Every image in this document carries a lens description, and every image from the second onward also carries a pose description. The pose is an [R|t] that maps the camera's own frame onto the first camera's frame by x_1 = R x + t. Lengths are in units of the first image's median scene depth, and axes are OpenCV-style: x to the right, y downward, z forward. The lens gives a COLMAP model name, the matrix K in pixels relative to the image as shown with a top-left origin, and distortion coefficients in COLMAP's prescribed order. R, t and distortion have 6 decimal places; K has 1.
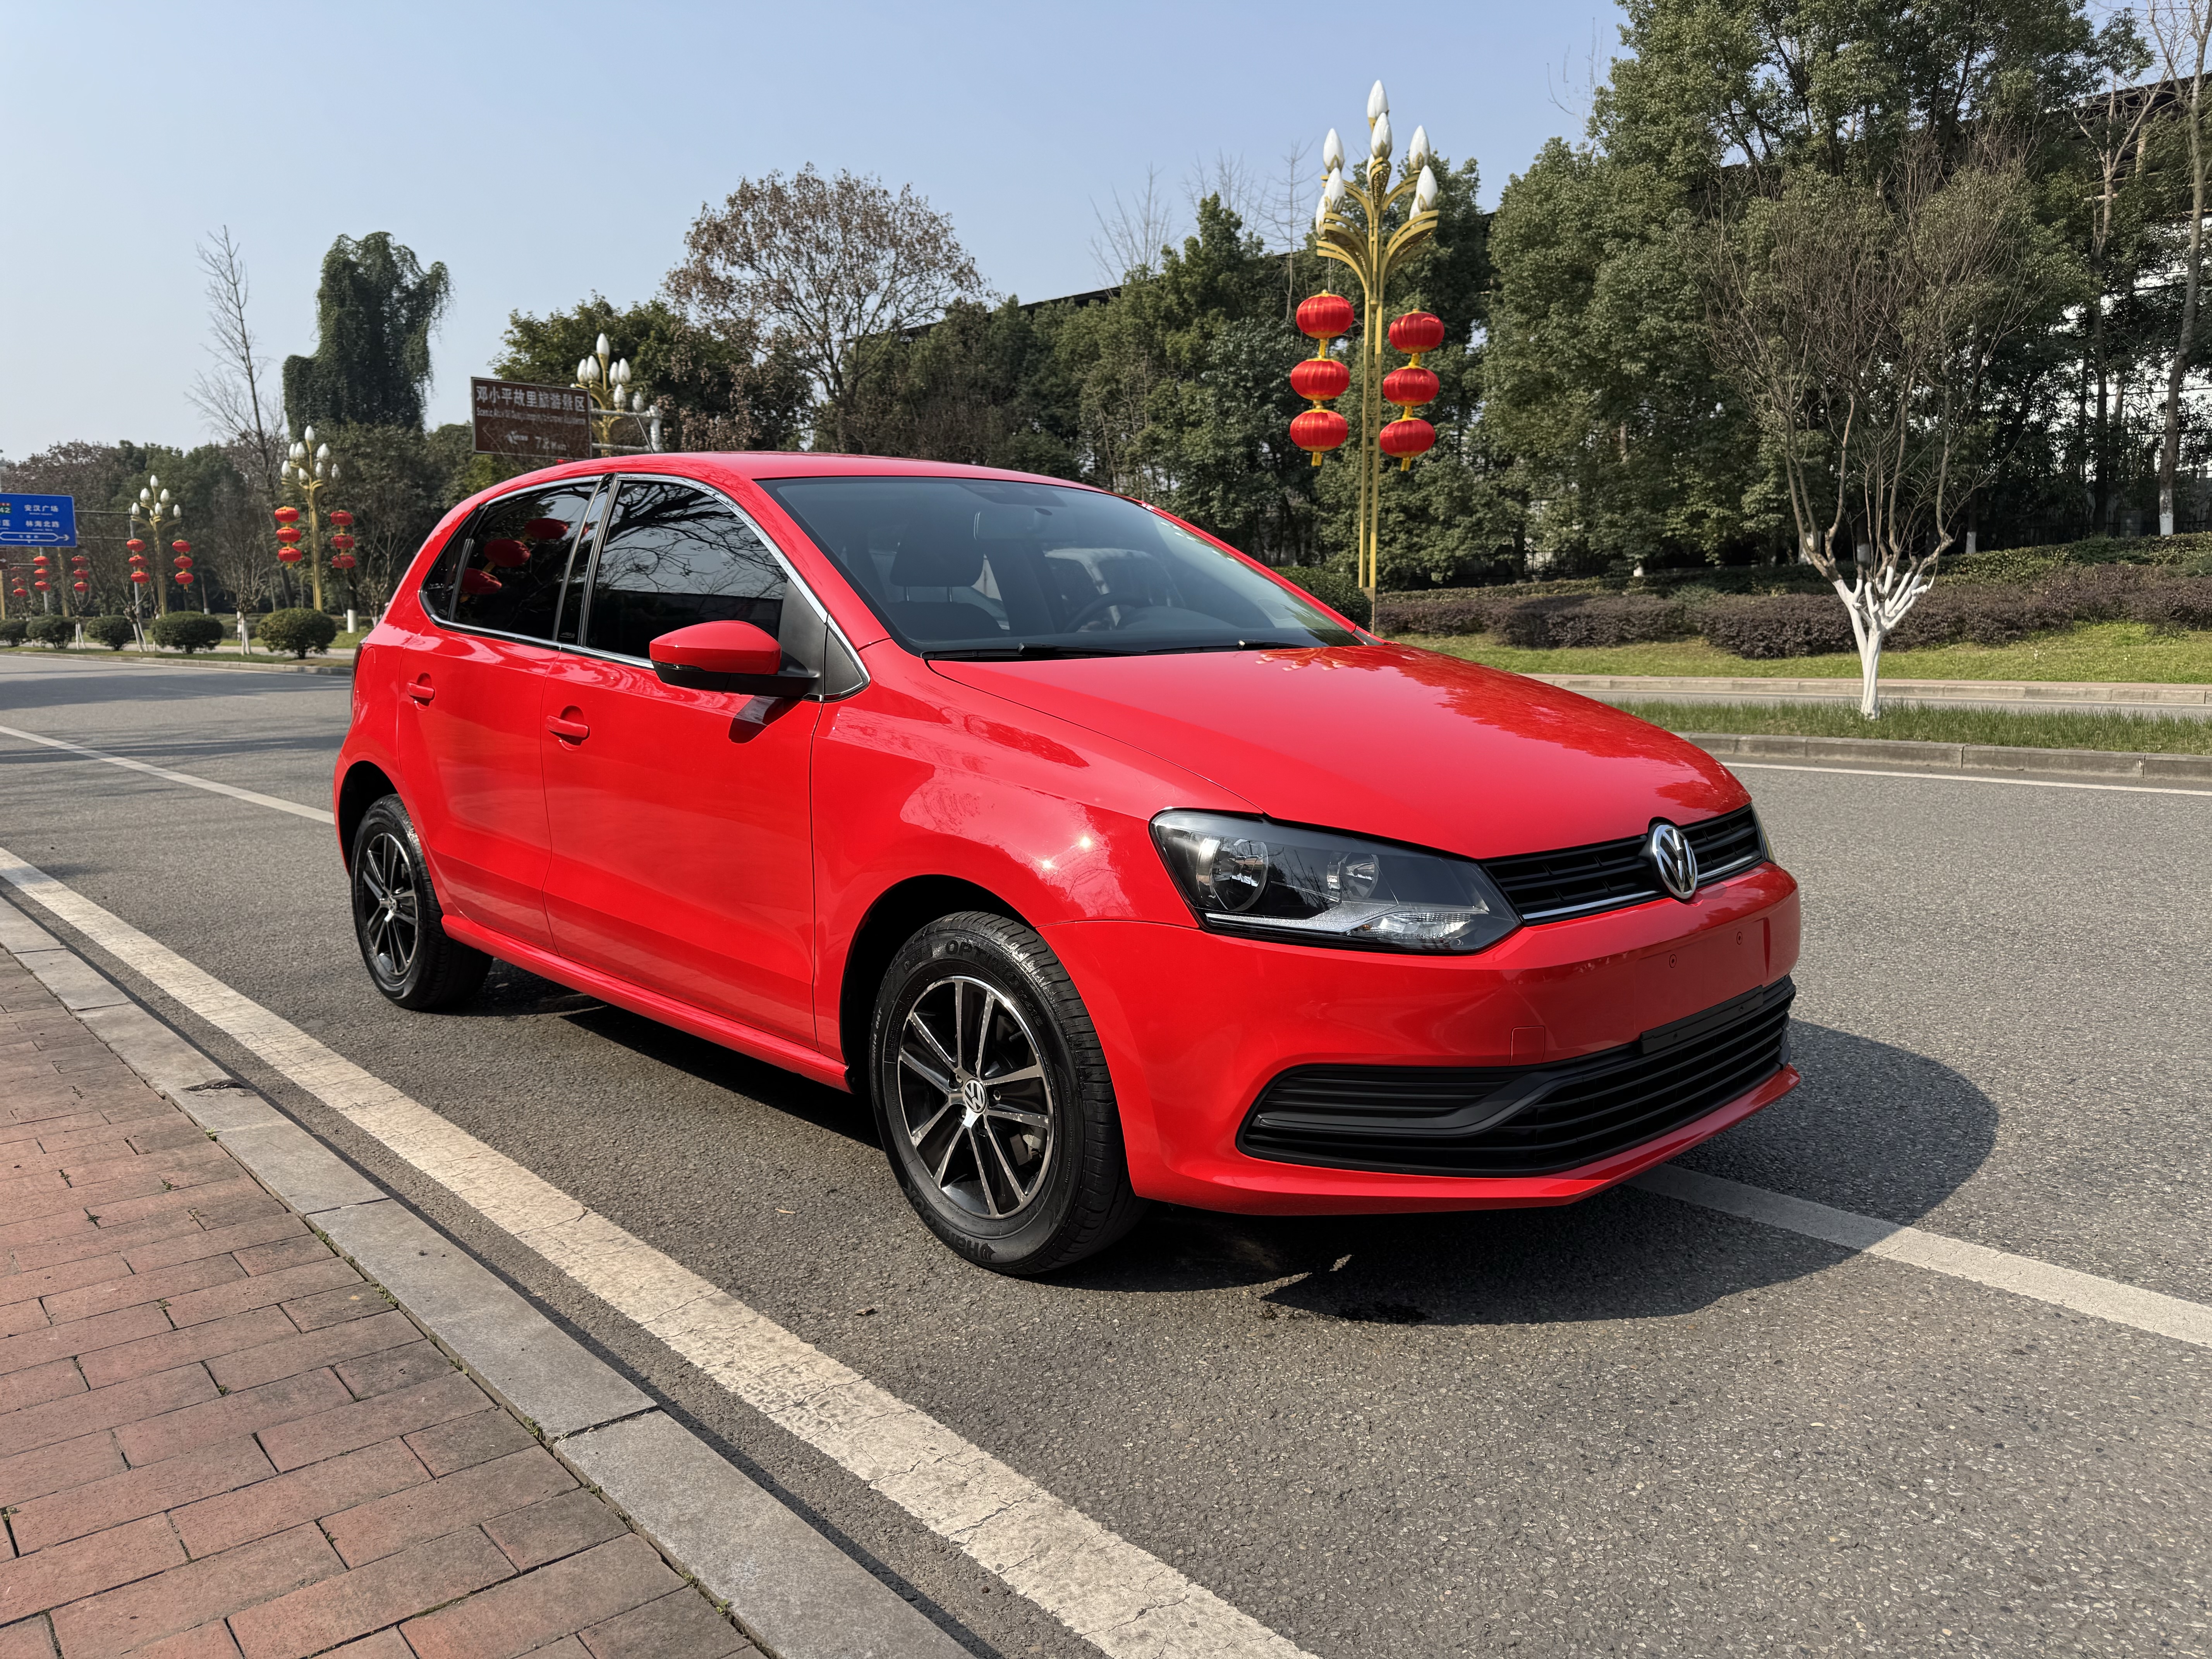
lens RADIAL K [[1577.5, 0, 1124.0], [0, 1577.5, 831.1], [0, 0, 1]] dist [0.034546, -0.046247]
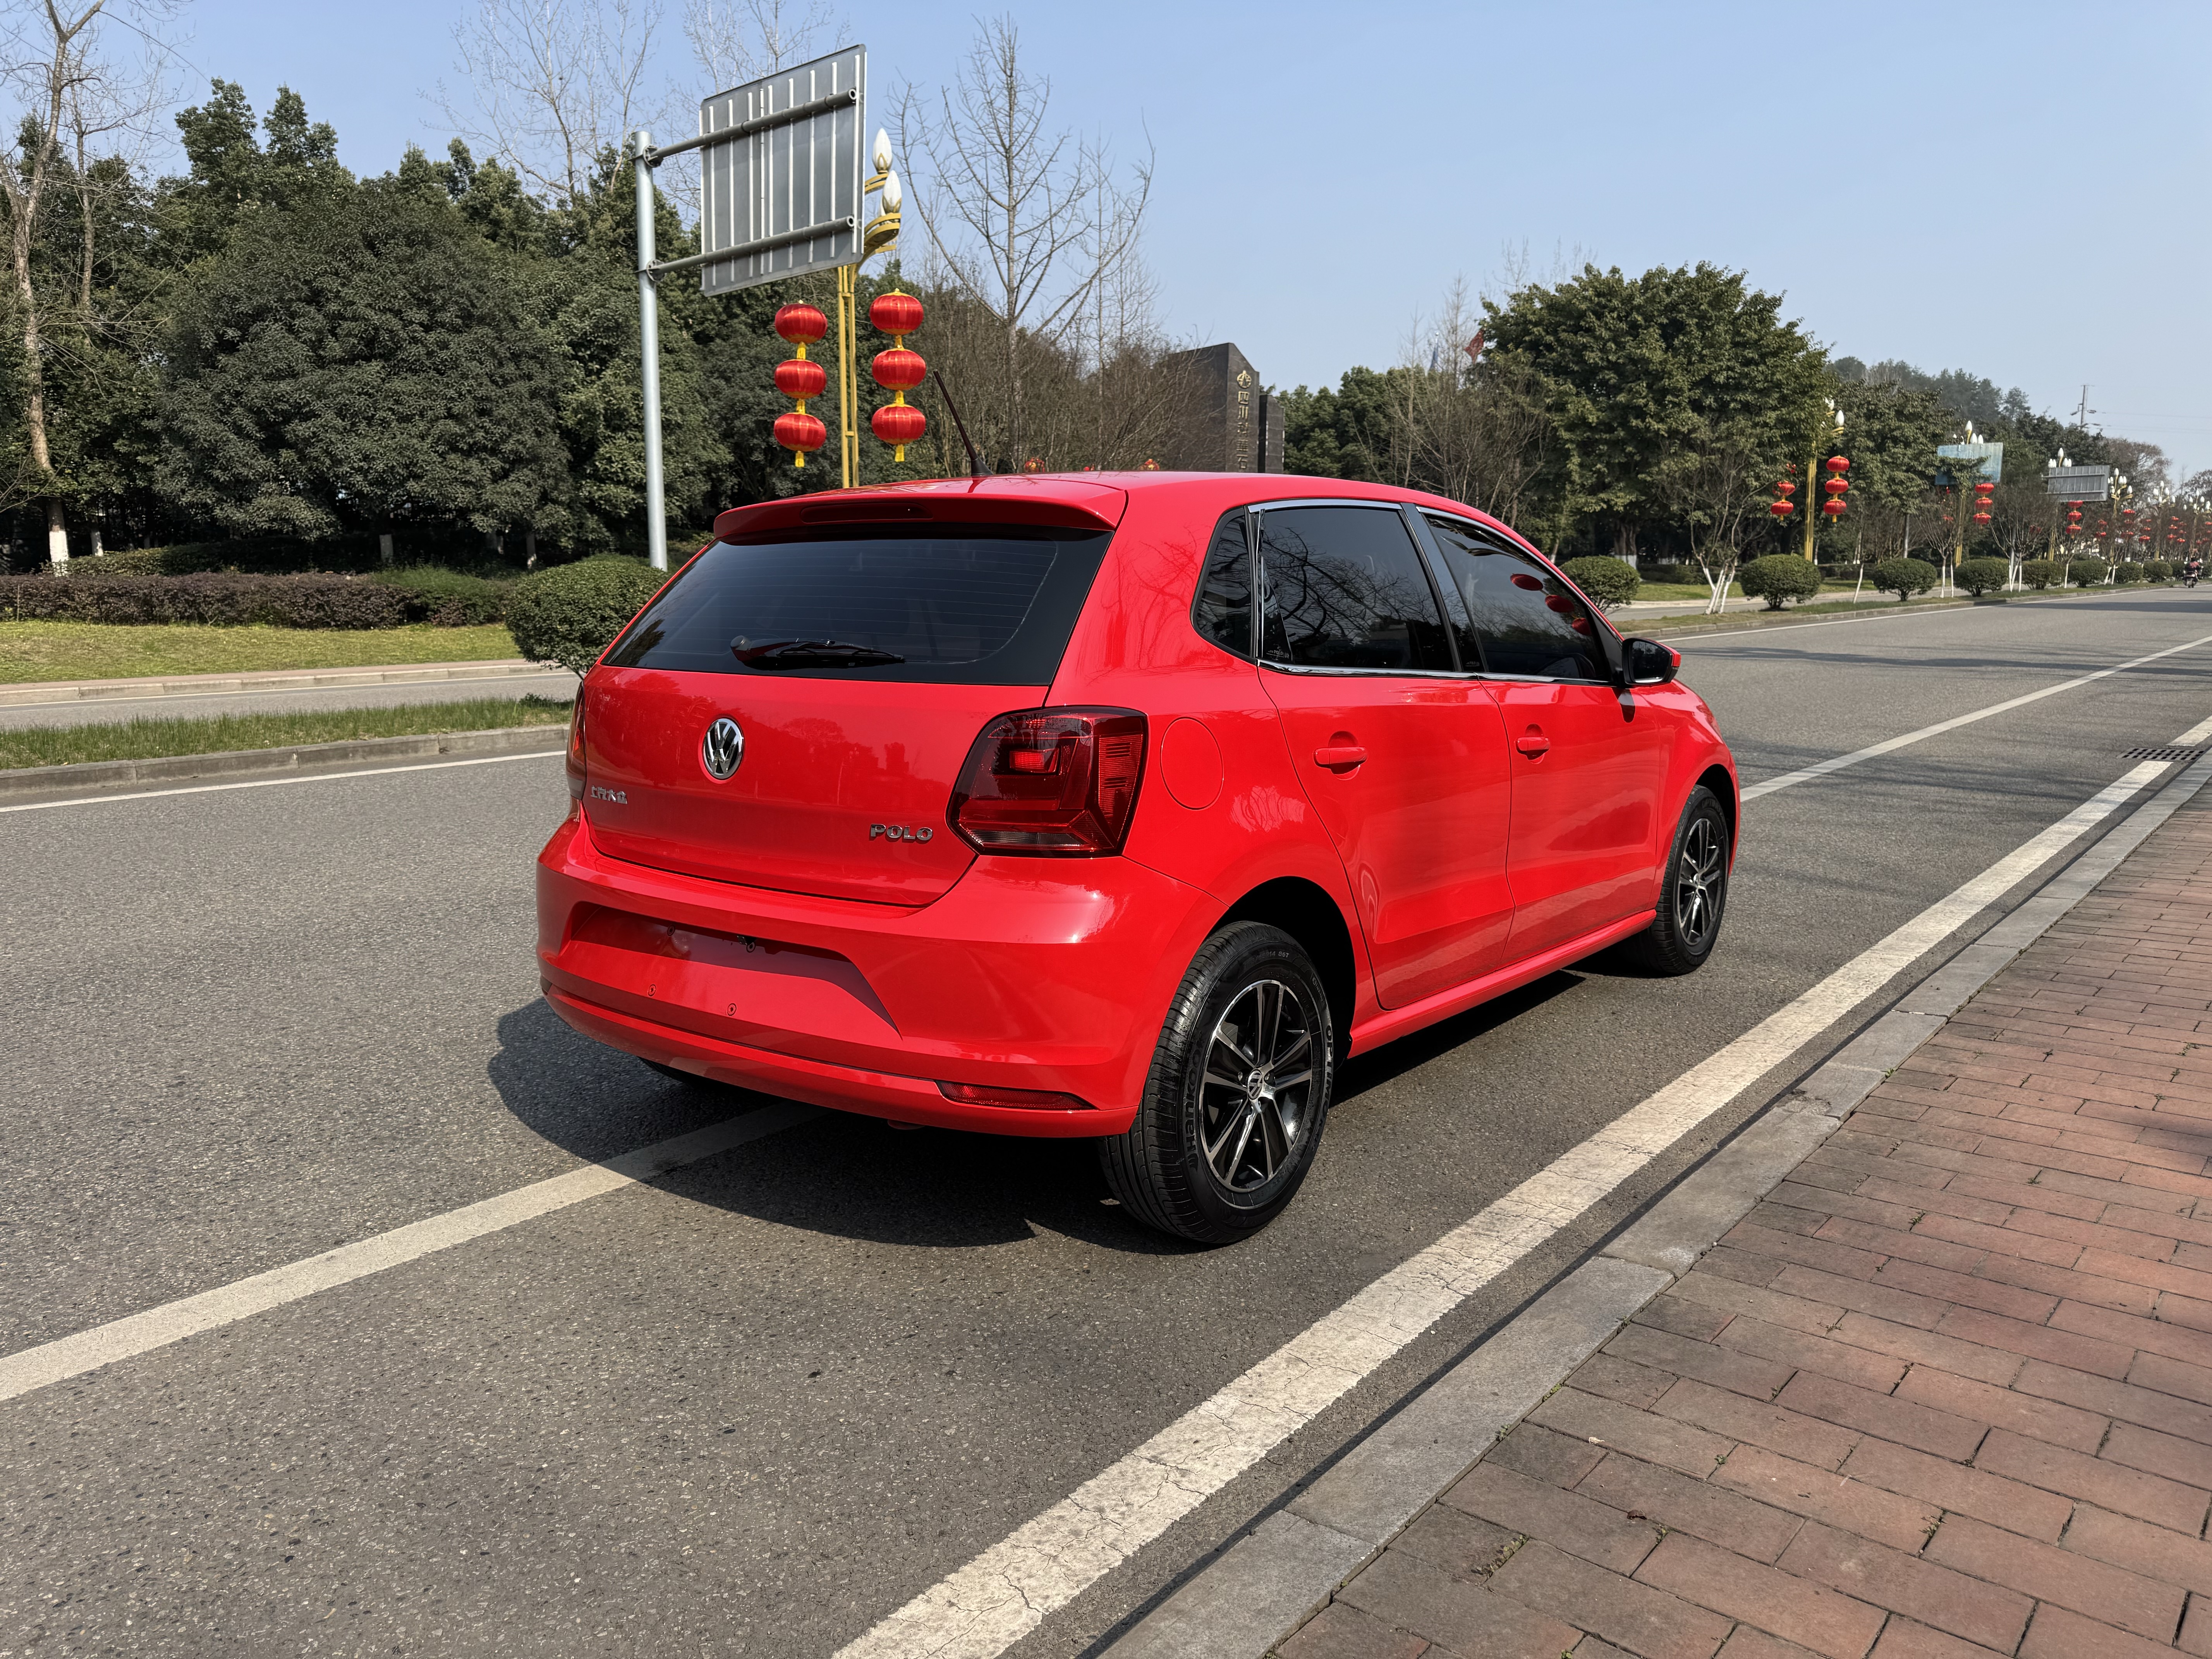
lens RADIAL K [[1577.5, 0, 1066.8], [0, 1577.5, 851.0], [0, 0, 1]] dist [0.034546, -0.046247]
pose [[-0.127222, -0.152551, 0.980073, -1.356644], [0.142882, 0.974977, 0.170305, -0.220344], [-0.981529, 0.161702, -0.102242, 1.404288]]
